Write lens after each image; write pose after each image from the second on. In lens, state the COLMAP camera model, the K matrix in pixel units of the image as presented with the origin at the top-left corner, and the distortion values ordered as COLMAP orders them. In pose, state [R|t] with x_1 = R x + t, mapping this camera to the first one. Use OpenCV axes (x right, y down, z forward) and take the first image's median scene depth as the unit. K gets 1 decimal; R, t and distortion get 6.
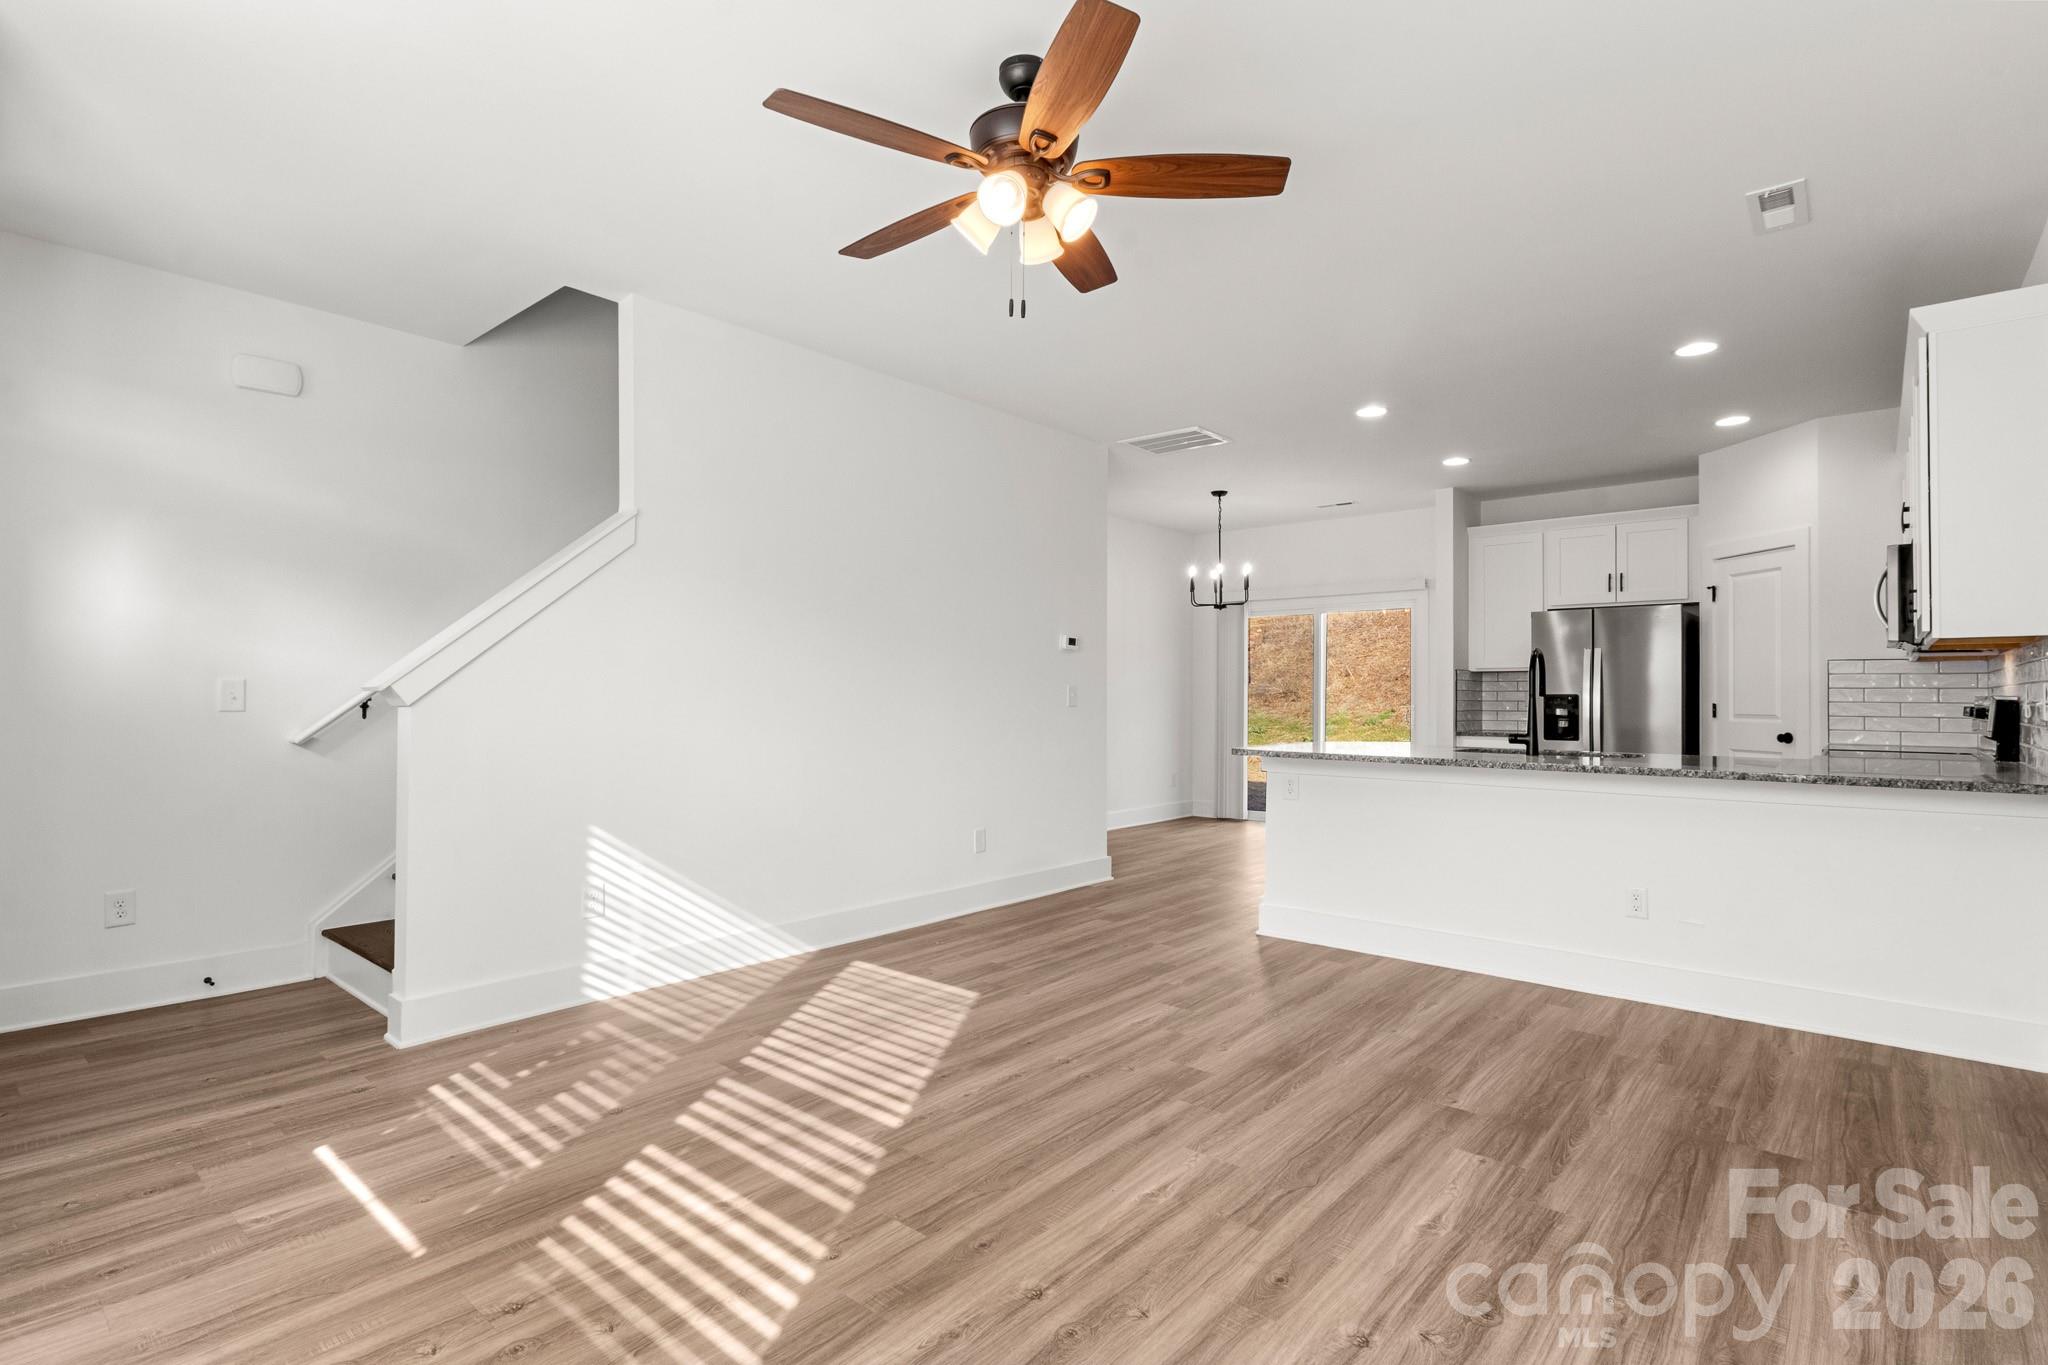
lens RADIAL K [[1026.9, 0, 1011.6], [0, 1026.9, 685.4], [0, 0, 1]] dist [0.005300, -0.001300]
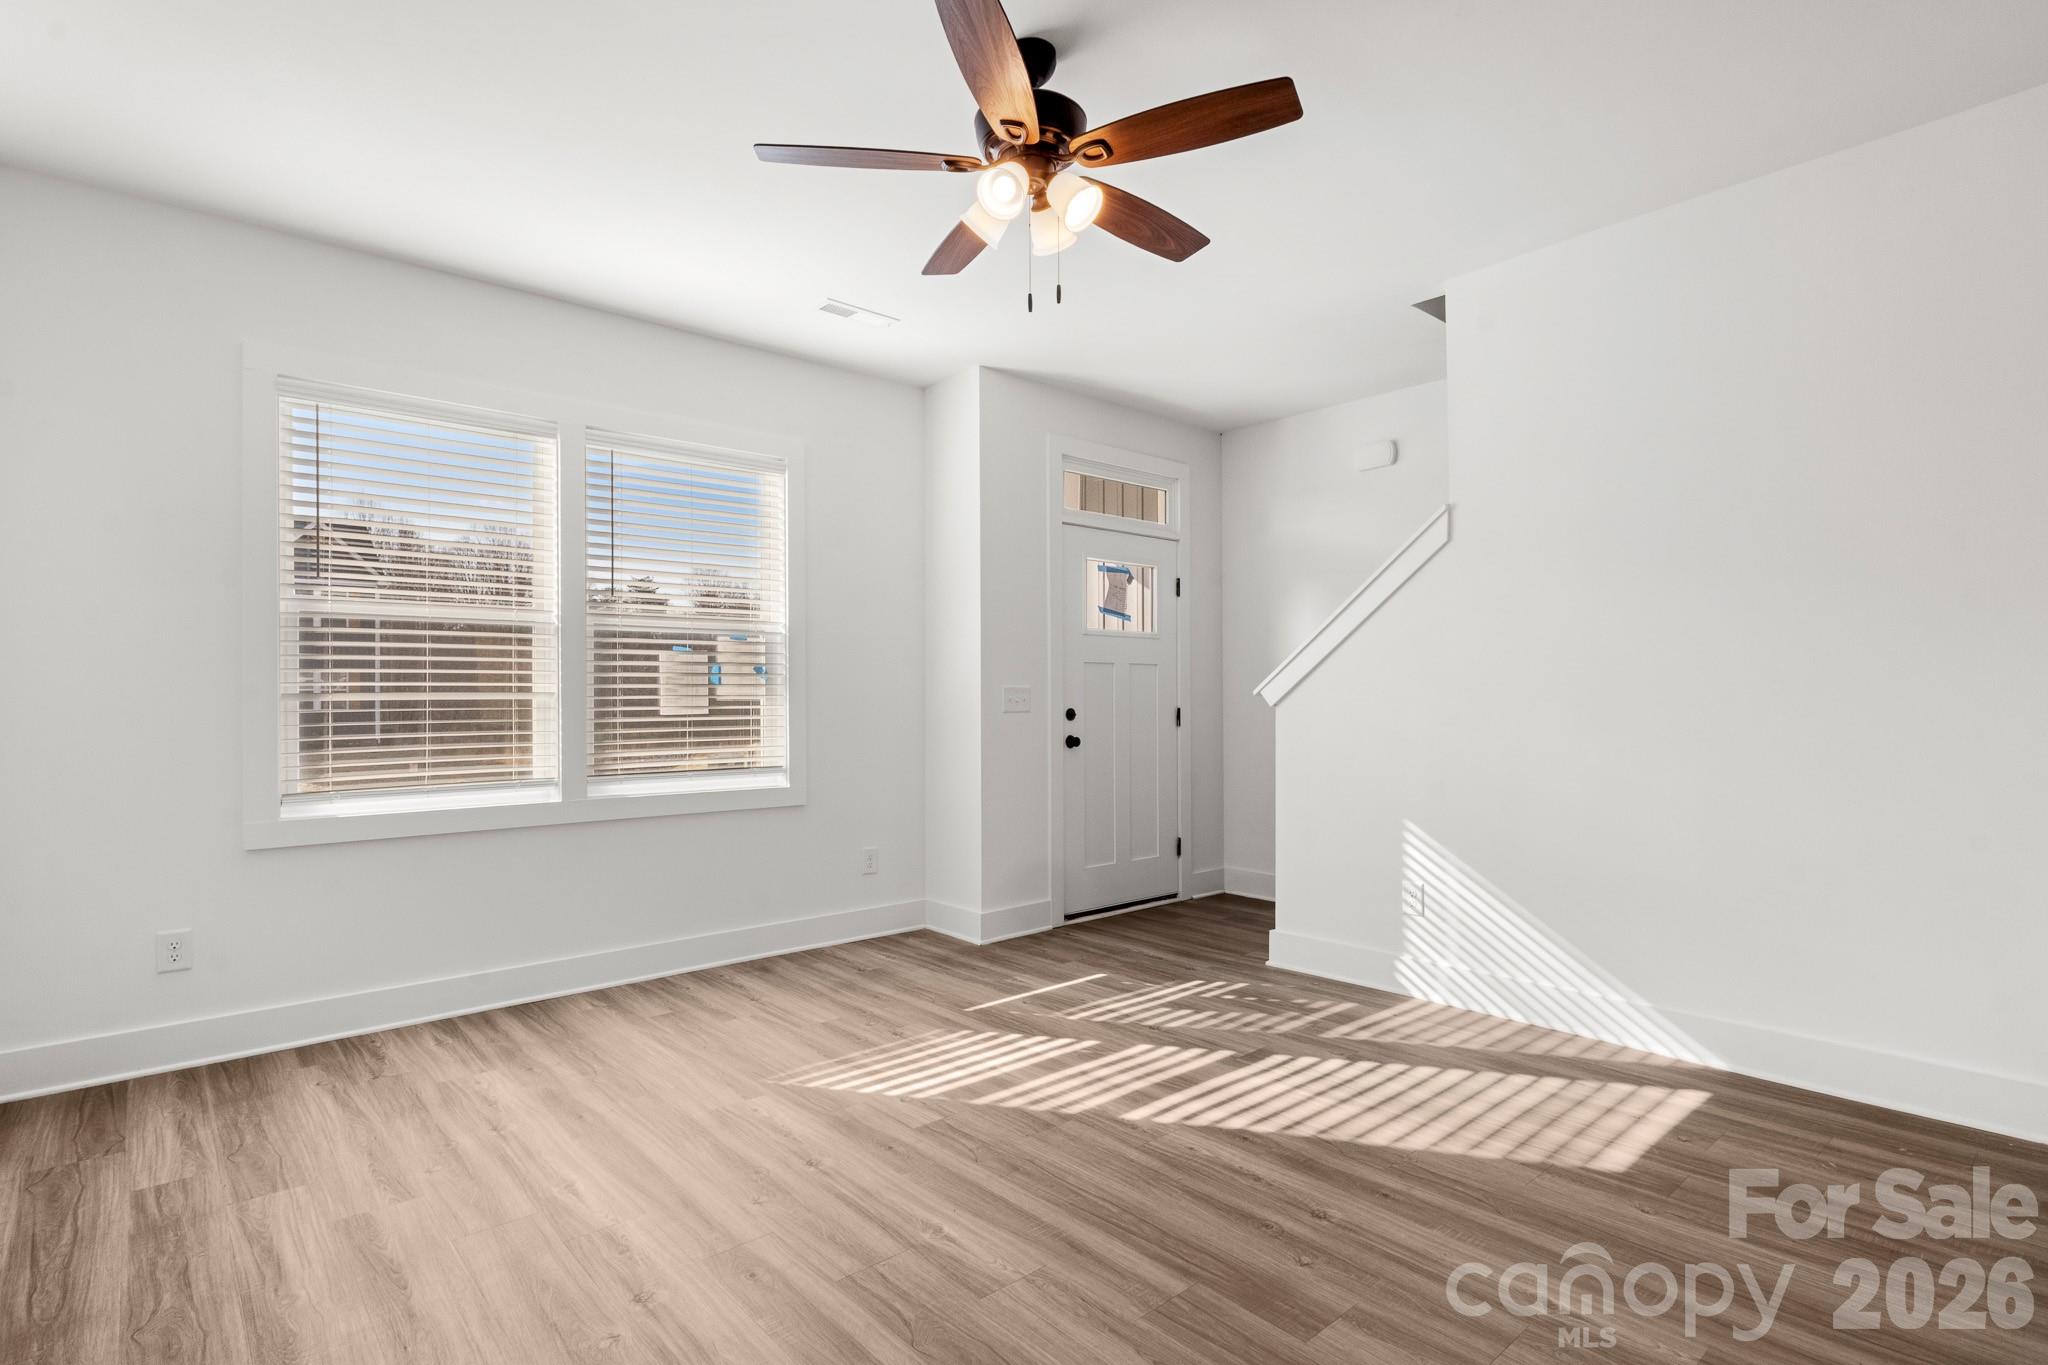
lens RADIAL K [[1026.9, 0, 1031.1], [0, 1026.9, 681.3], [0, 0, 1]] dist [0.005300, -0.001300]
pose [[-0.153153, -0.021731, -0.987964, 0.912625], [0.015669, 0.999579, -0.024415, 0.015483], [0.988078, -0.019220, -0.152748, 1.062488]]
